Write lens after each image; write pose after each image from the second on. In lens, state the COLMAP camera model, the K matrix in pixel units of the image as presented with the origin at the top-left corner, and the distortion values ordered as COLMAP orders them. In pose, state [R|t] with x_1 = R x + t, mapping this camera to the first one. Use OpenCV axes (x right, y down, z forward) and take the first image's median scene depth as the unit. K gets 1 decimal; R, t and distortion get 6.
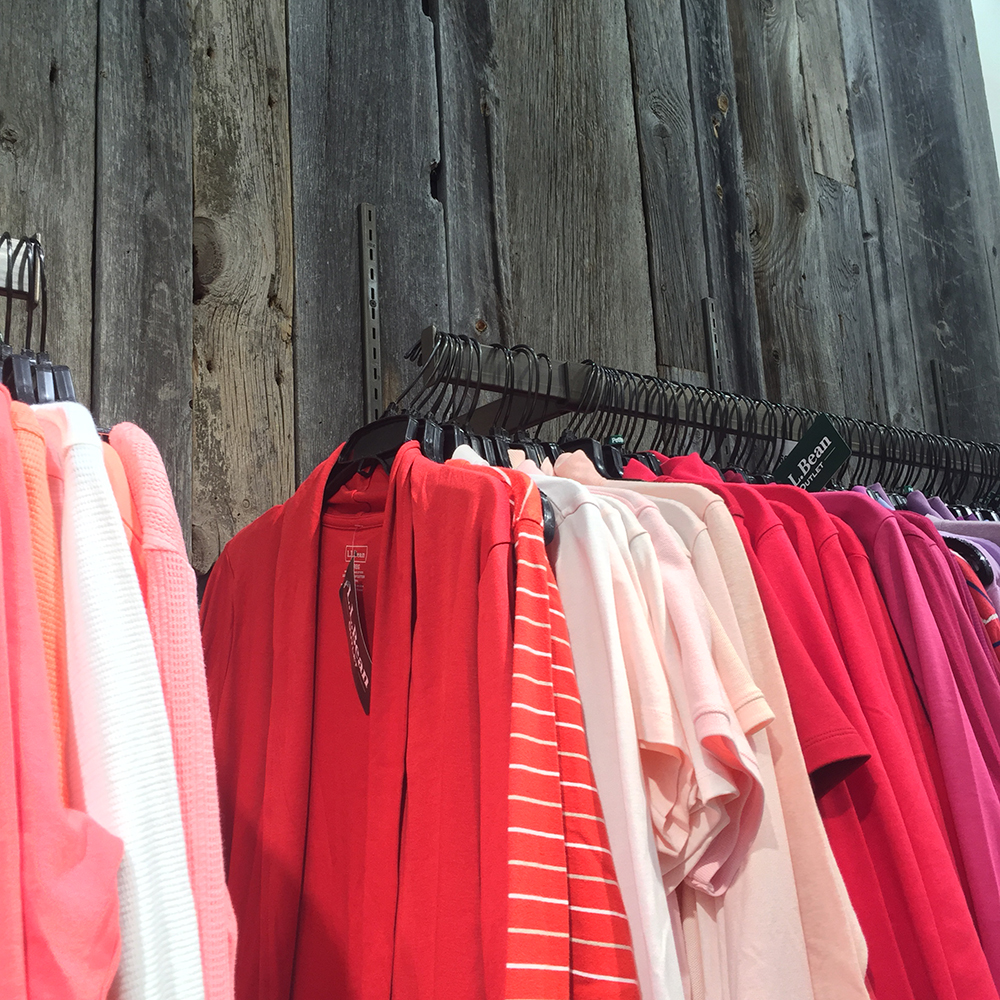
lens RADIAL K [[1141.5, 0, 500.0], [0, 1141.5, 500.0], [0, 0, 1]] dist [0.076114, -0.073589]
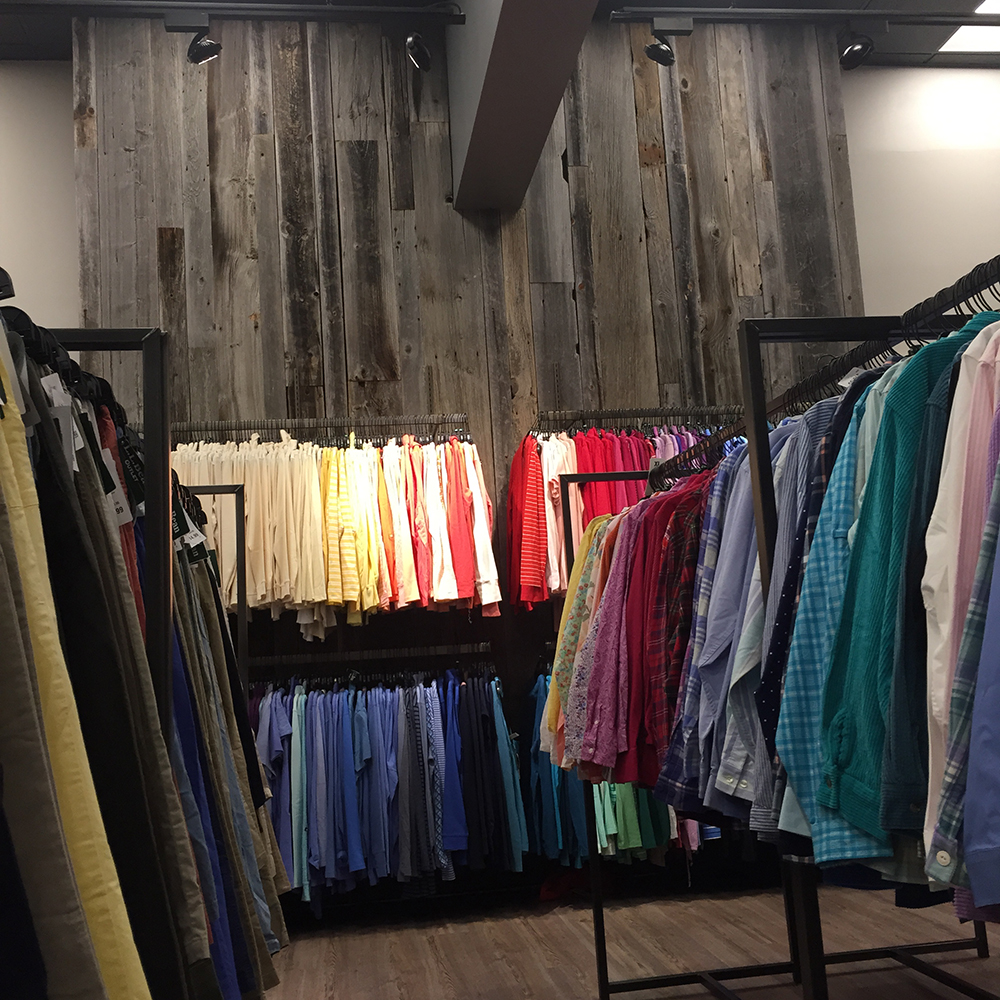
lens RADIAL K [[1141.5, 0, 500.0], [0, 1141.5, 500.0], [0, 0, 1]] dist [0.076114, -0.073589]
pose [[0.872627, -0.066631, -0.483821, 1.196193], [0.119062, 0.989784, 0.078431, -0.094460], [0.473653, -0.126046, 0.871645, -1.927691]]
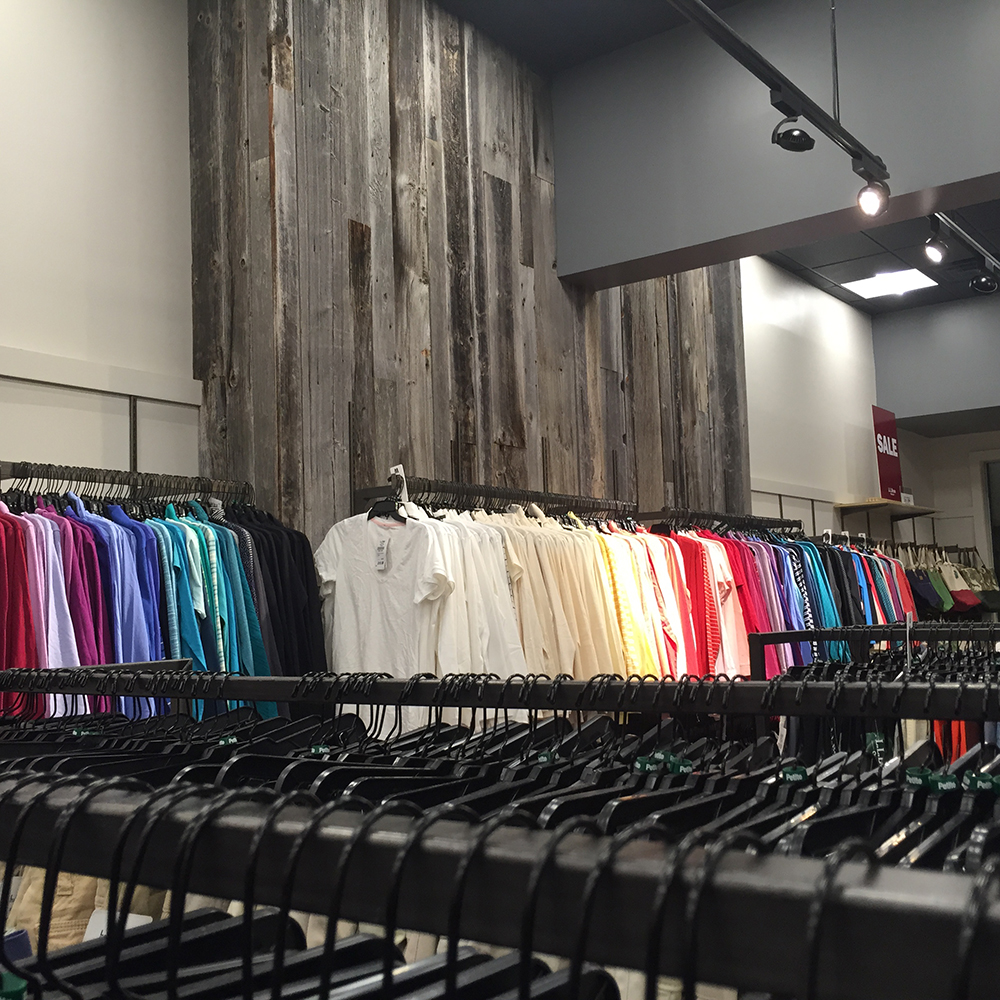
lens RADIAL K [[1141.5, 0, 500.0], [0, 1141.5, 500.0], [0, 0, 1]] dist [0.076114, -0.073589]
pose [[0.960142, 0.050841, 0.274851, -1.211141], [-0.079867, 0.992224, 0.095463, -0.330984], [-0.267860, -0.113610, 0.956736, -2.069505]]
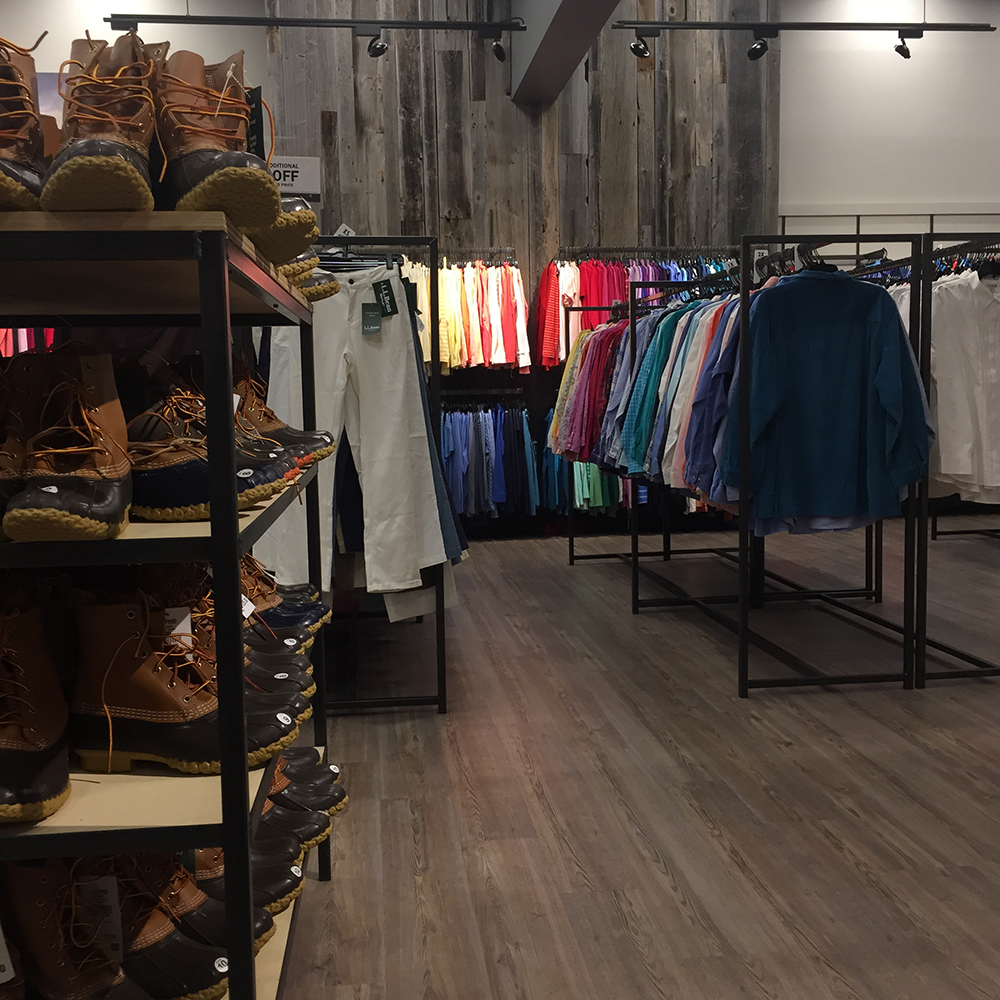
lens RADIAL K [[1141.5, 0, 500.0], [0, 1141.5, 500.0], [0, 0, 1]] dist [0.076114, -0.073589]
pose [[0.862078, 0.088895, -0.498918, 2.068321], [0.081083, 0.947617, 0.308945, -0.538512], [0.500247, -0.306788, 0.809712, -3.475557]]
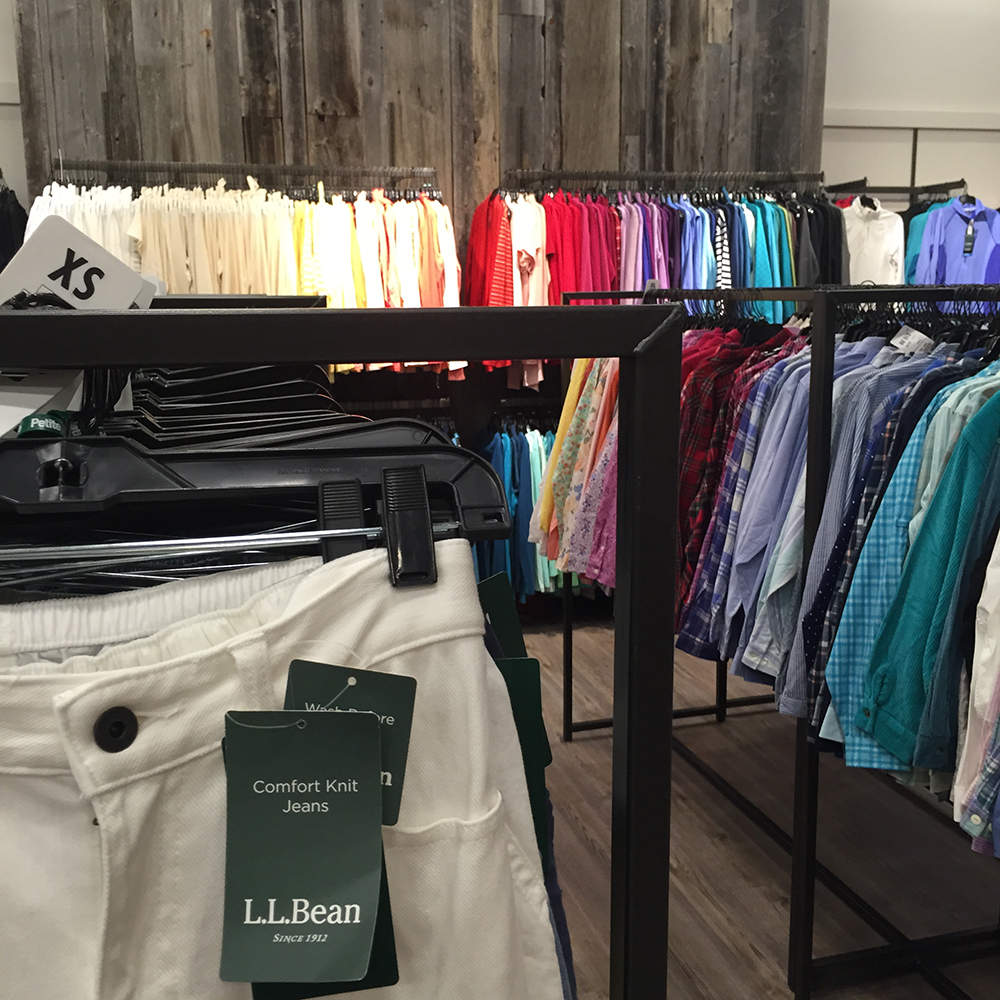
lens RADIAL K [[1151.0, 0, 500.0], [0, 1151.0, 500.0], [0, 0, 1]] dist [0.091611, -0.138217]
pose [[0.926051, 0.114418, -0.359636, 1.033942], [0.040178, 0.917629, 0.395401, -0.447002], [0.375254, -0.380611, 0.845174, -2.110581]]
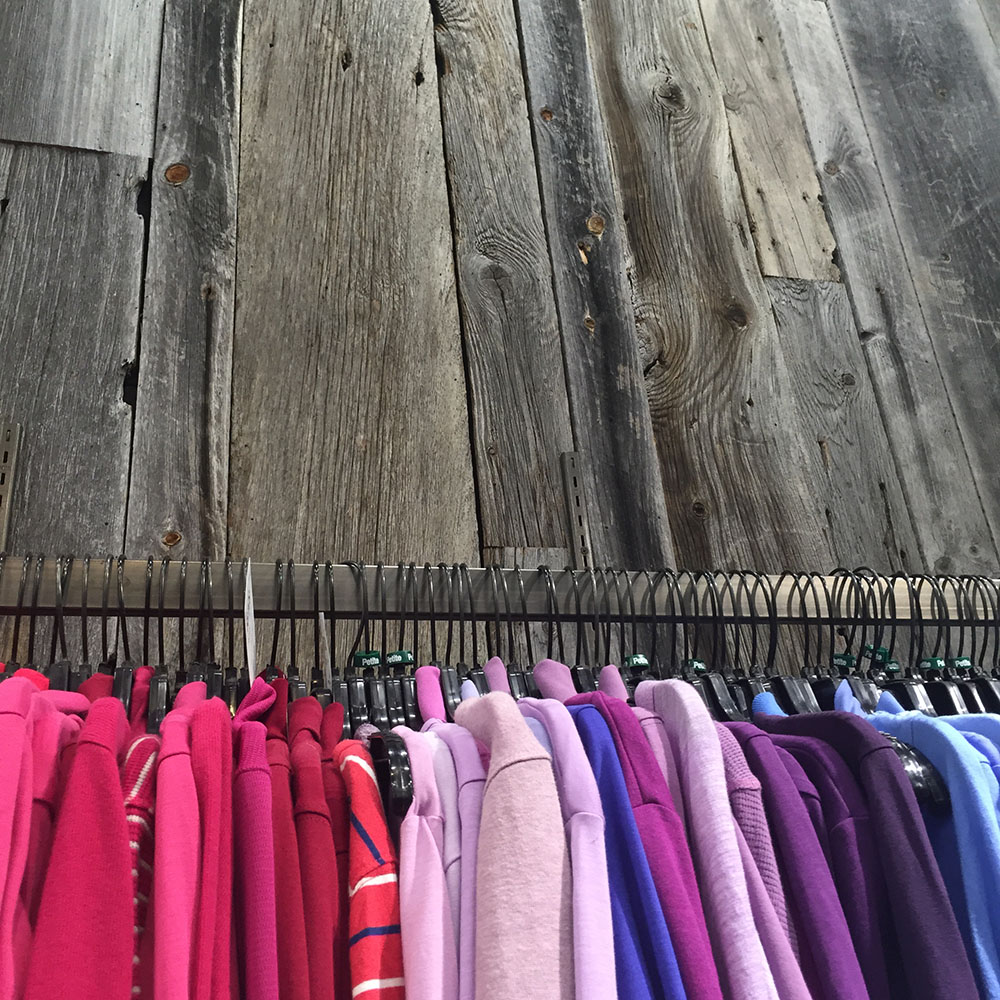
lens RADIAL K [[1141.5, 0, 500.0], [0, 1141.5, 500.0], [0, 0, 1]] dist [0.076114, -0.073589]
pose [[0.920297, -0.200309, -0.336049, 0.378062], [0.116583, 0.960370, -0.253175, 0.040550], [0.373445, 0.193818, 0.907179, 0.290043]]
